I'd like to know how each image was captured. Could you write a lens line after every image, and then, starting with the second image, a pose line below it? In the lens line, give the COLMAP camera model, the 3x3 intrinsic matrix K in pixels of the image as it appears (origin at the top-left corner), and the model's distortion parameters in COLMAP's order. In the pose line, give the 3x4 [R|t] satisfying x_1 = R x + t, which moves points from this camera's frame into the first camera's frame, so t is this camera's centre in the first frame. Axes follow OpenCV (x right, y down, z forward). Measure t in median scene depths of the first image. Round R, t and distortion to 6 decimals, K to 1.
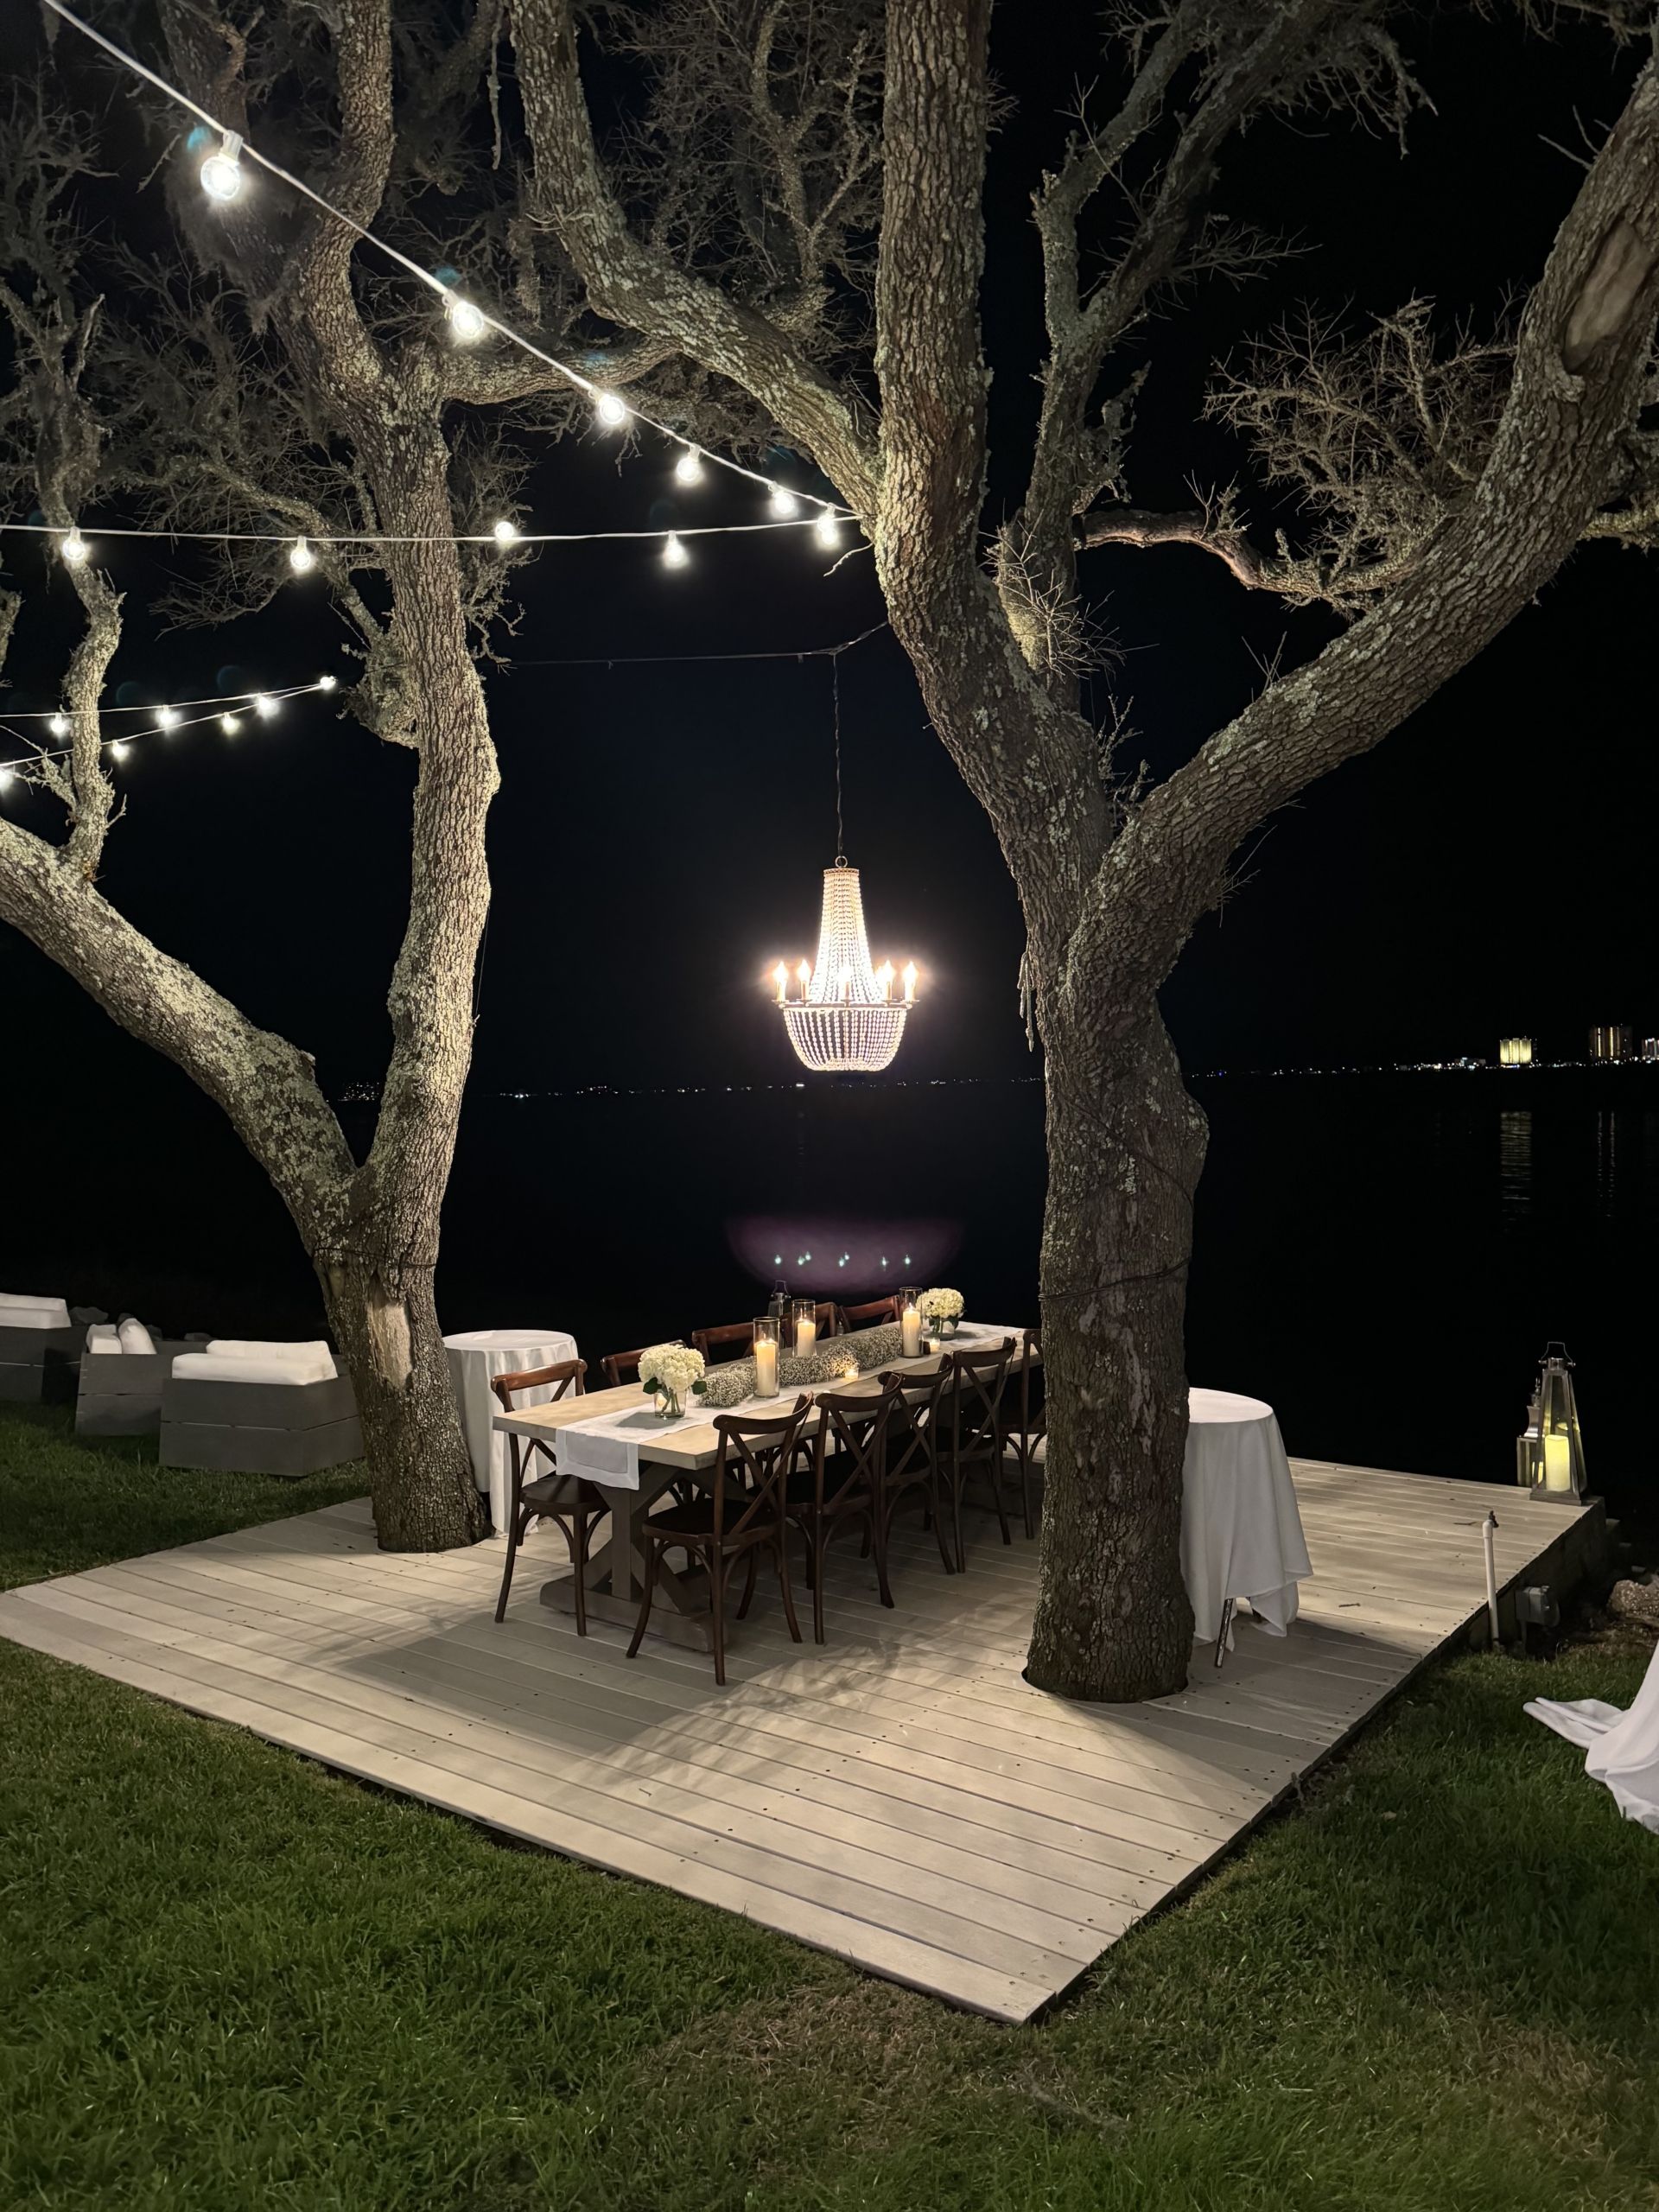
lens RADIAL K [[1604.3, 0, 829.5], [0, 1604.3, 1106.0], [0, 0, 1]] dist [0.106020, -0.179706]
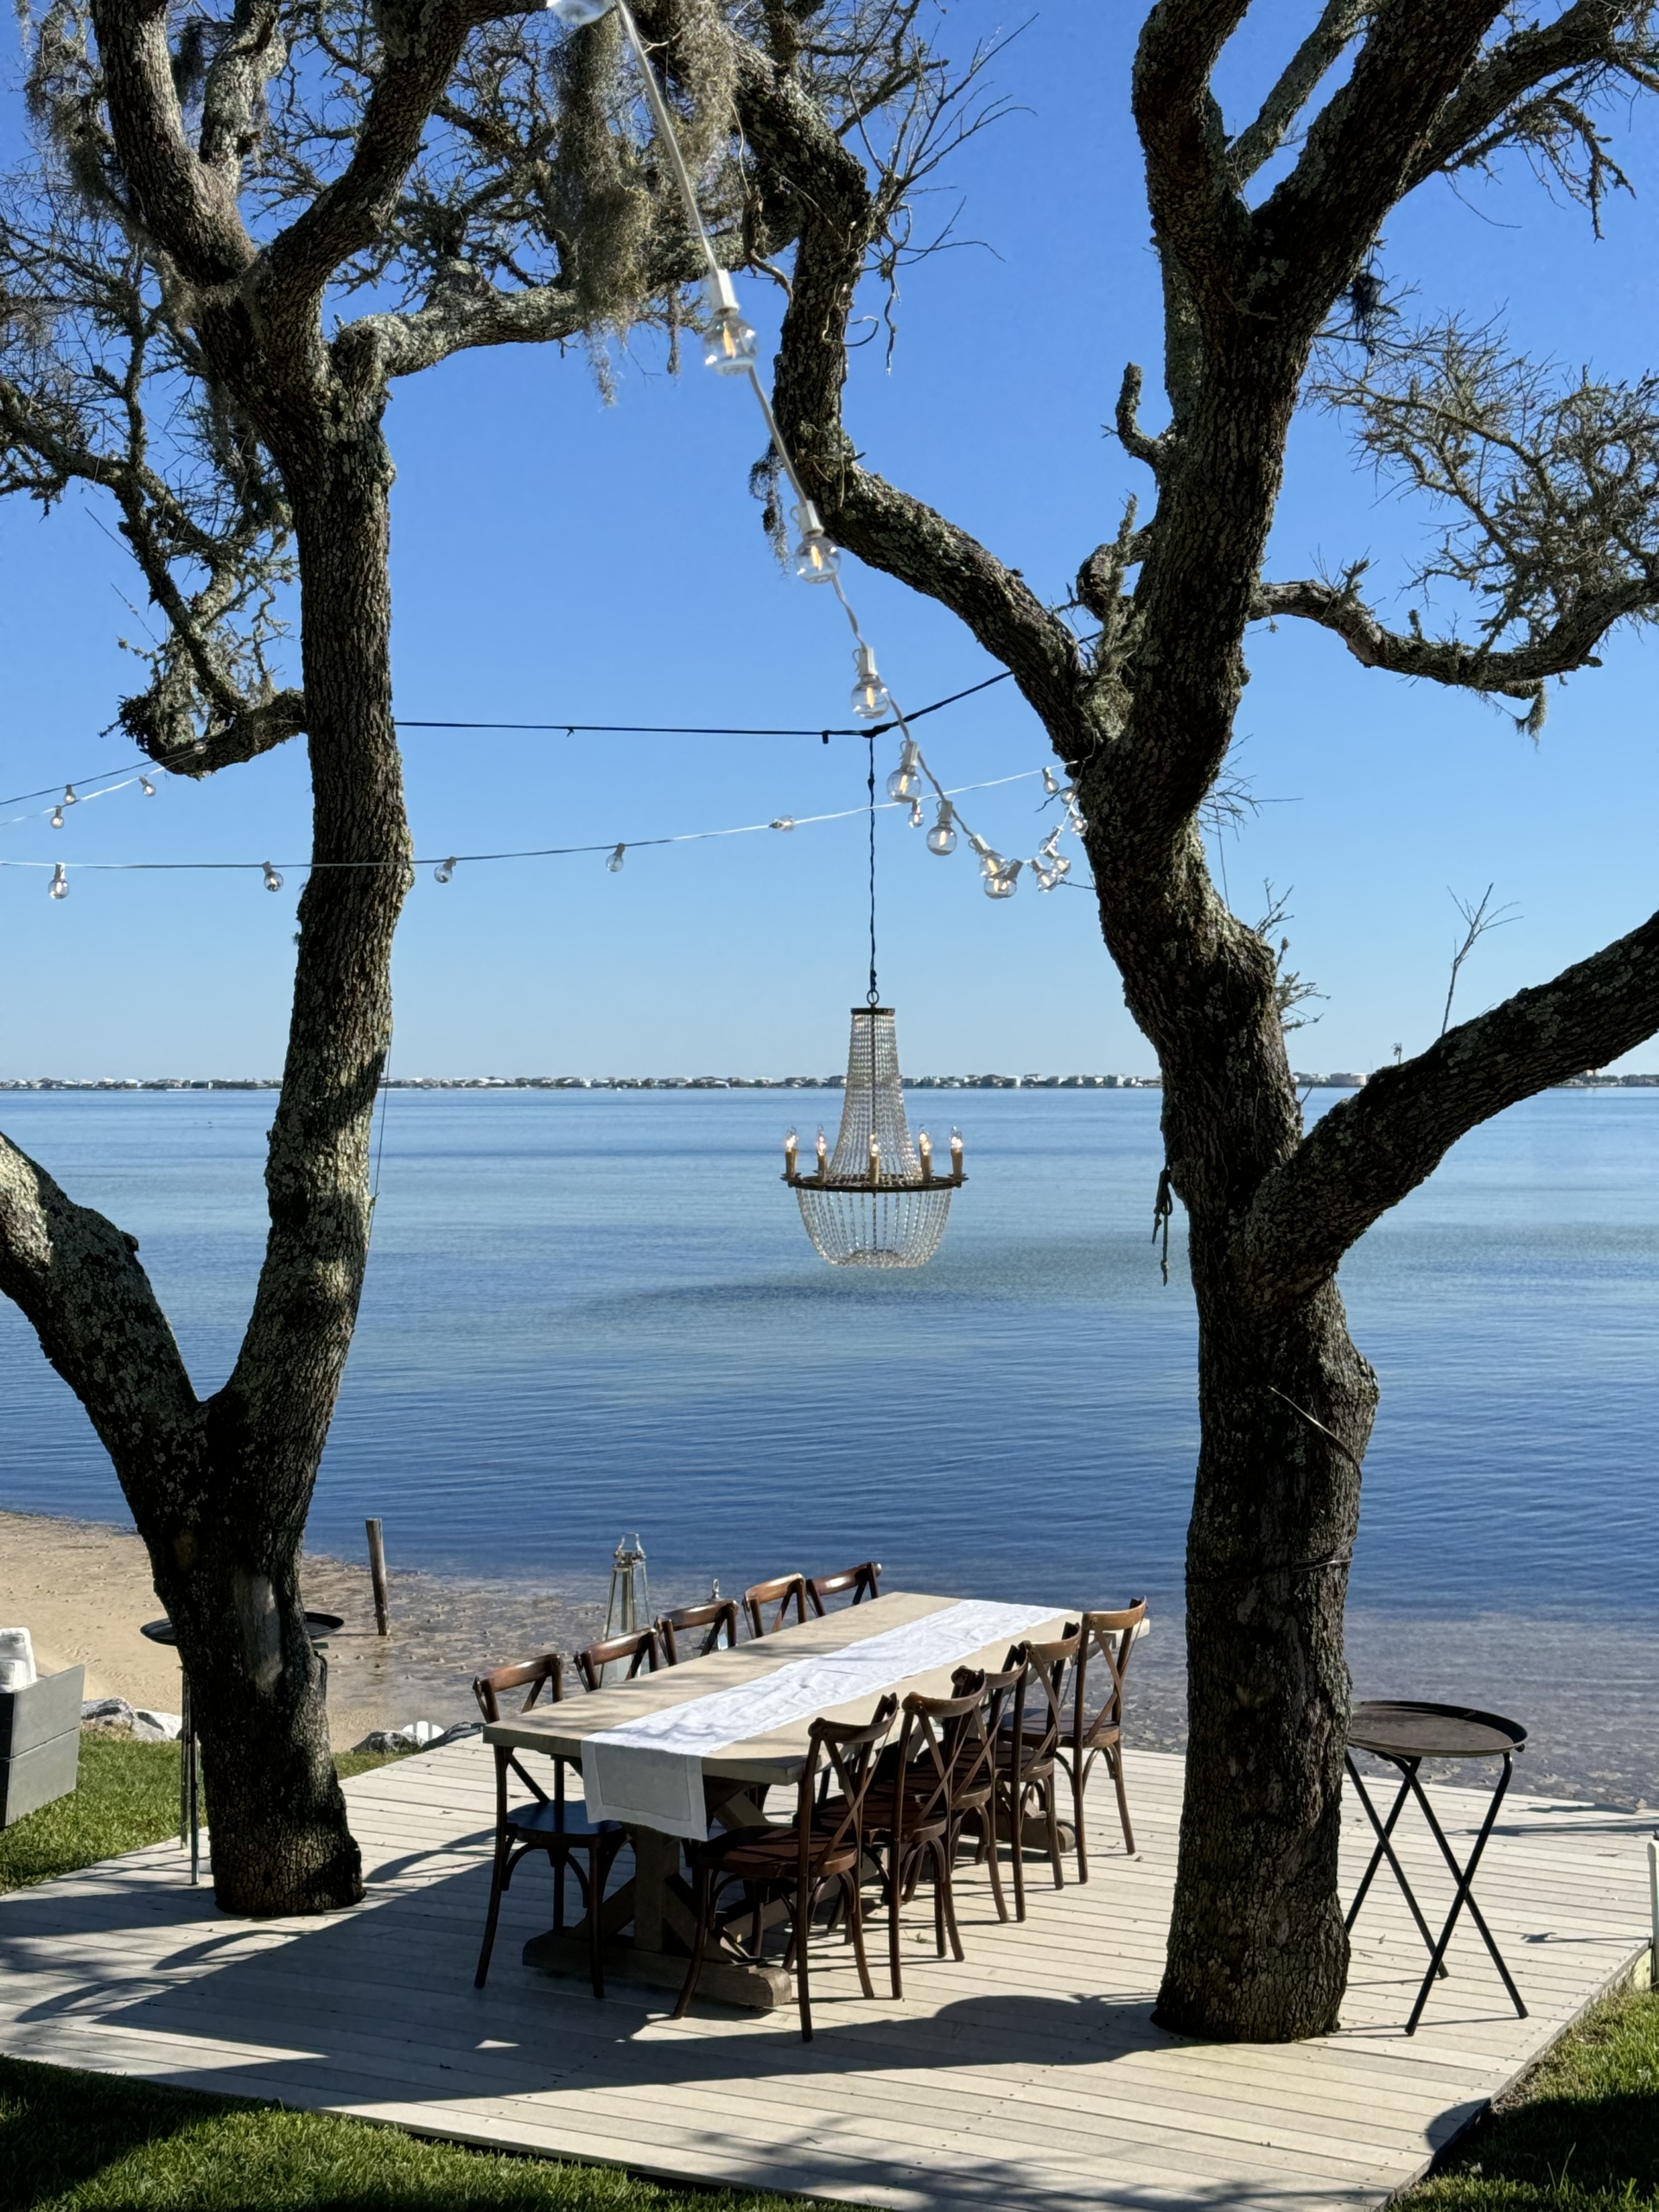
lens RADIAL K [[3139.8, 0, 835.4], [0, 3139.8, 1132.3], [0, 0, 1]] dist [0.158650, -0.324305]
pose [[0.986193, 0.023451, 0.163931, -0.281982], [-0.022662, 0.999721, -0.006681, -0.088863], [-0.164042, 0.002874, 0.986449, -0.535793]]
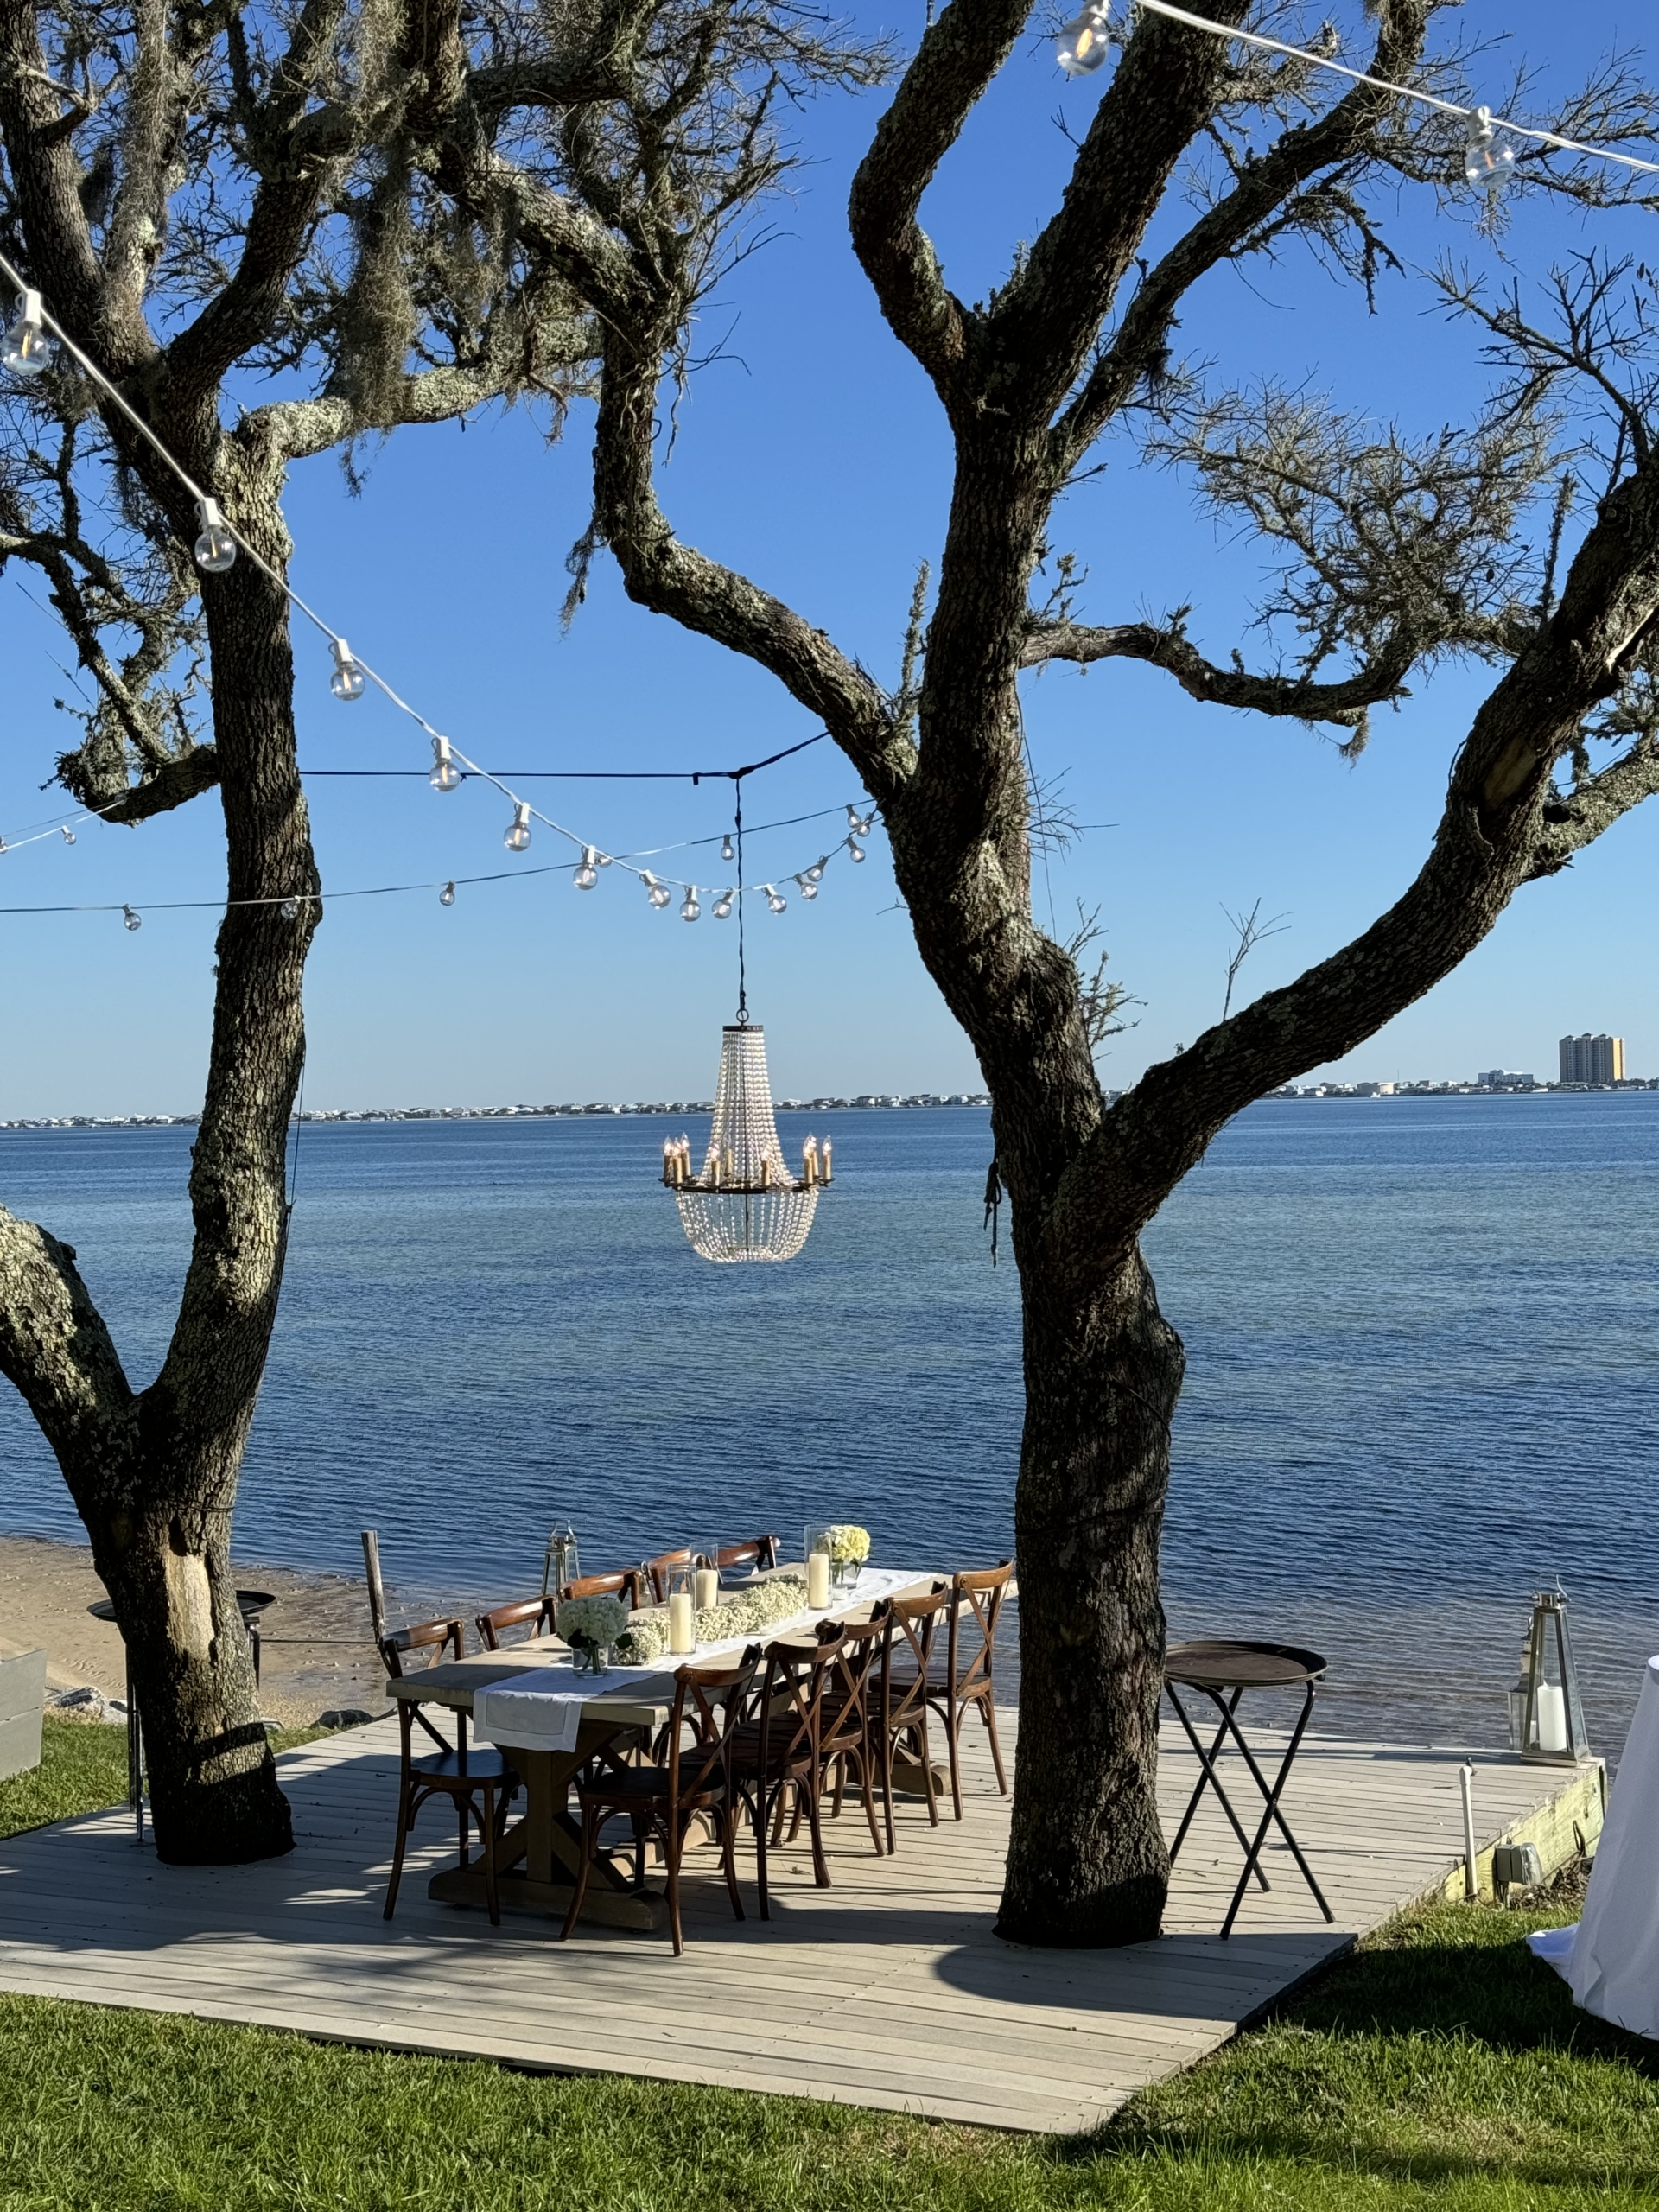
lens RADIAL K [[3106.2, 0, 829.5], [0, 3106.2, 1106.0], [0, 0, 1]] dist [0.138987, -0.134419]
pose [[0.987415, 0.004108, 0.158097, -0.226700], [-0.000805, 0.999780, -0.020951, -0.080076], [-0.158148, 0.020560, 0.987201, -0.682592]]
